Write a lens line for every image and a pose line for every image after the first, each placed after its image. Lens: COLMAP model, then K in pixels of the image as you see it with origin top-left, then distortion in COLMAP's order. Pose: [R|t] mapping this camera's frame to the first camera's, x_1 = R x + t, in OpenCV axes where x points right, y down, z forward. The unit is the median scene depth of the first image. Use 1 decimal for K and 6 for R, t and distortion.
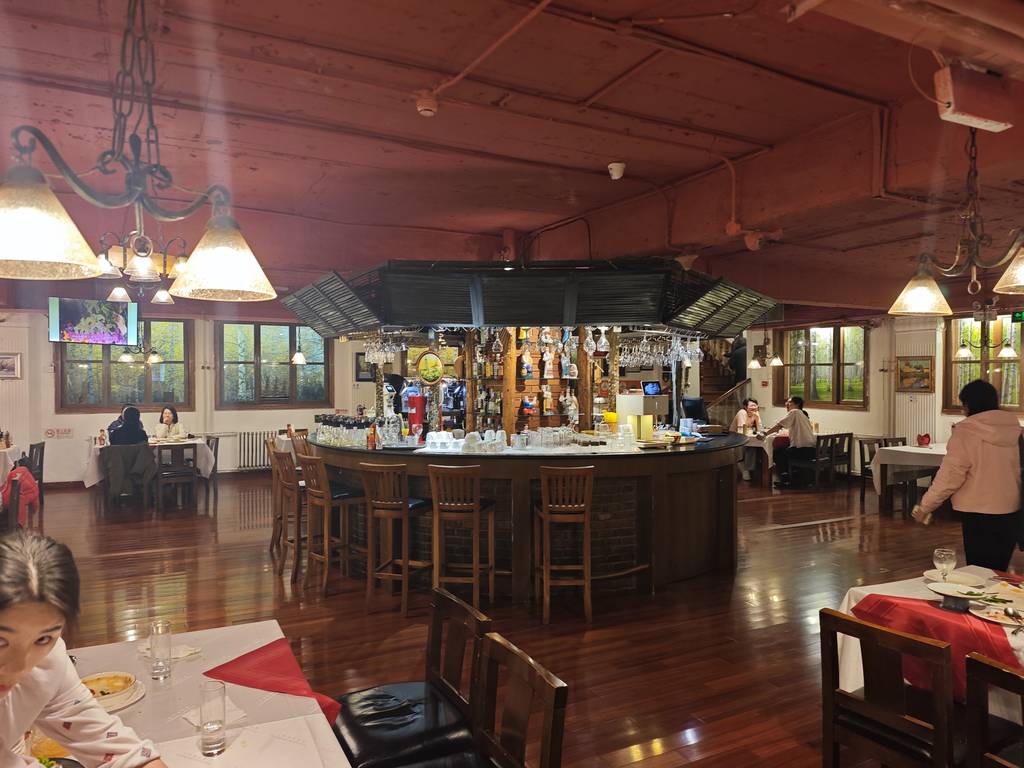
lens RADIAL K [[695.4, 0, 508.4], [0, 695.4, 401.7], [0, 0, 1]] dist [0.103980, -0.194184]
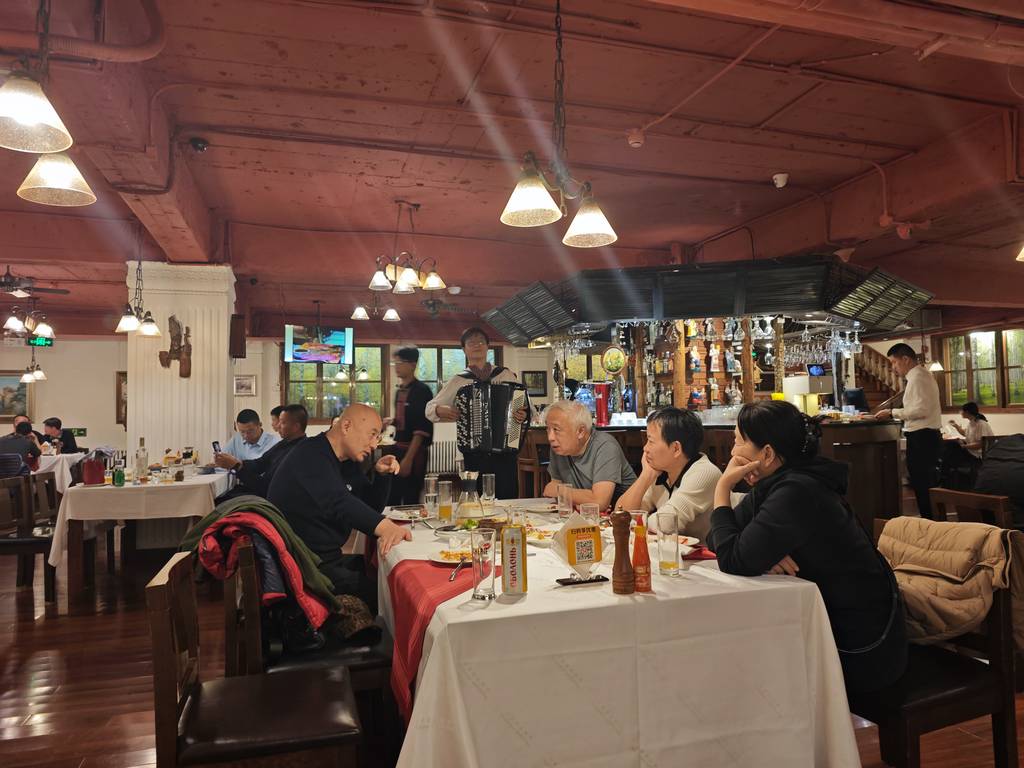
lens RADIAL K [[687.8, 0, 512.0], [0, 687.8, 384.0], [0, 0, 1]] dist [-0.002260, -0.030920]
pose [[0.981116, -0.022520, -0.192103, -0.061058], [0.008101, 0.997112, -0.075516, 0.080982], [0.193248, 0.072534, 0.978465, -0.167976]]
